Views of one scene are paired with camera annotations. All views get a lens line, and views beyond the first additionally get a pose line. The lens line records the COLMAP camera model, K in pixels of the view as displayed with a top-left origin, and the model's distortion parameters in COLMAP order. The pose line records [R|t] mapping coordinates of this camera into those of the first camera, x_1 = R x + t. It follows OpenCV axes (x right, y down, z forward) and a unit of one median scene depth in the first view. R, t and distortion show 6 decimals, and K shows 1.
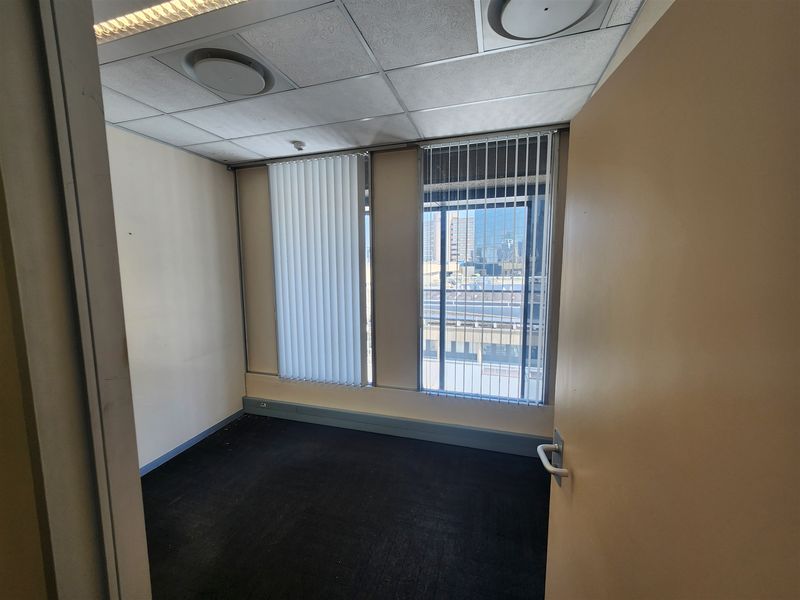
lens RADIAL K [[323.0, 0, 398.0], [0, 323.0, 296.0], [0, 0, 1]] dist [0.023207, 0.000048]
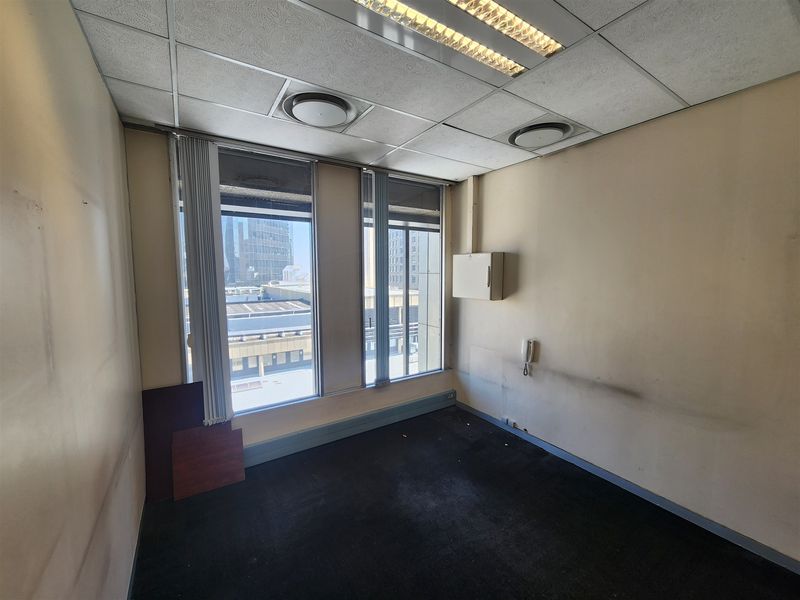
lens RADIAL K [[318.1, 0, 384.1], [0, 318.1, 302.4], [0, 0, 1]] dist [0.021479, 0.000131]
pose [[0.655004, -0.065105, 0.752815, -0.729220], [0.076918, 0.996851, 0.019285, -0.013141], [-0.751700, 0.045274, 0.657949, 0.231467]]
